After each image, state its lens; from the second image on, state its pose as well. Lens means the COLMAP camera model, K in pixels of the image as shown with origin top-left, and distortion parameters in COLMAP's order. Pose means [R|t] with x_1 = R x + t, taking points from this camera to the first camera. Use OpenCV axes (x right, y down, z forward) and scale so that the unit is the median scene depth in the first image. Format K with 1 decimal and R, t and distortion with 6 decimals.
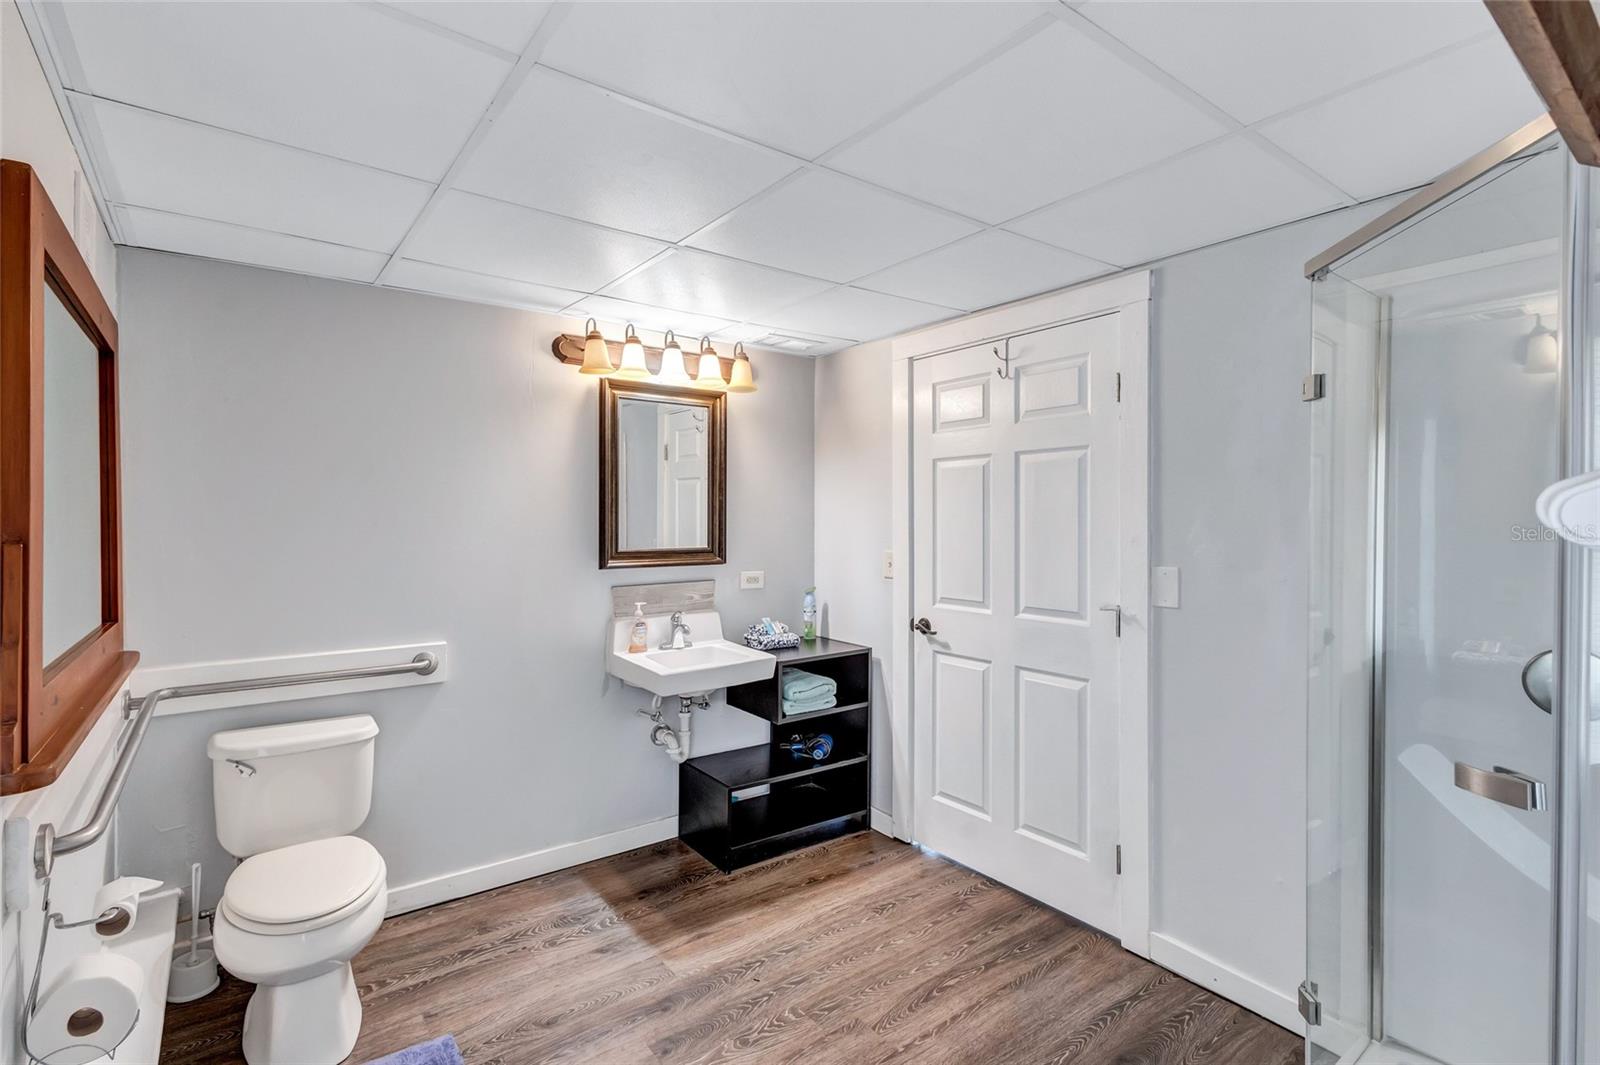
lens RADIAL K [[742.4, 0, 792.2], [0, 742.4, 525.9], [0, 0, 1]] dist [0.004783, 0.000337]
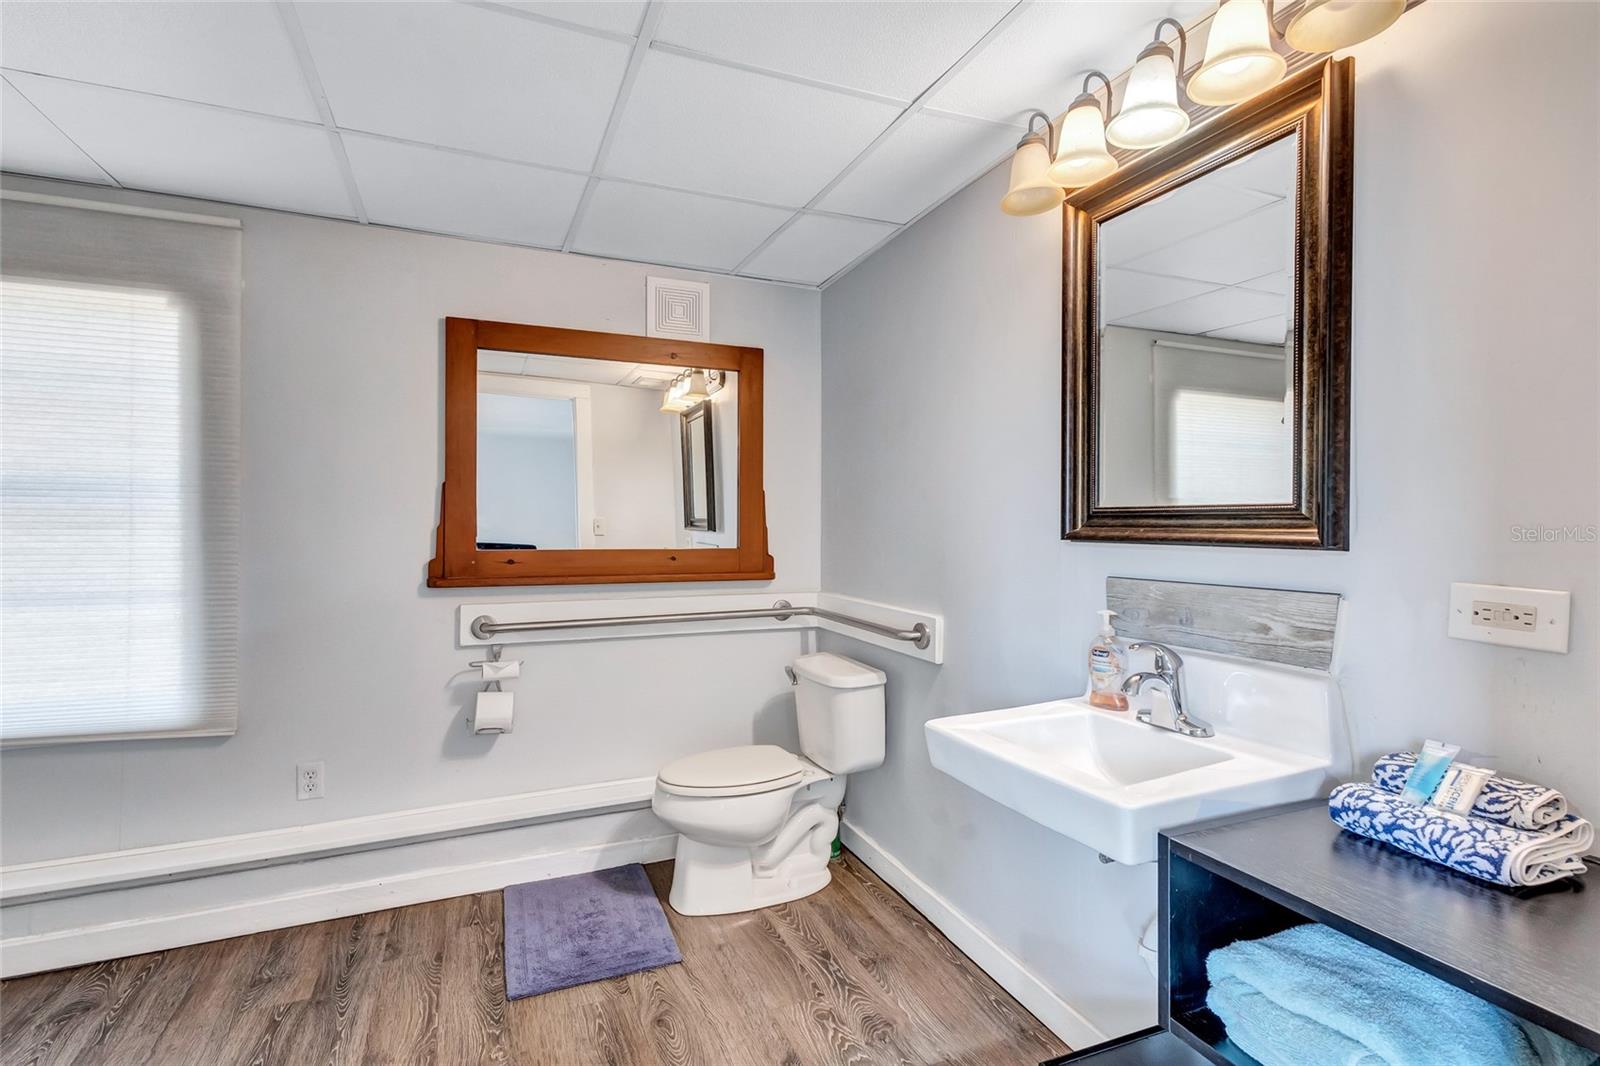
lens RADIAL K [[742.4, 0, 787.9], [0, 742.4, 527.7], [0, 0, 1]] dist [0.004783, 0.000337]
pose [[-0.236894, 0.002375, -0.971533, 0.382472], [-0.017843, 0.999818, 0.006795, 0.053957], [0.971372, 0.018945, -0.236809, 1.031010]]
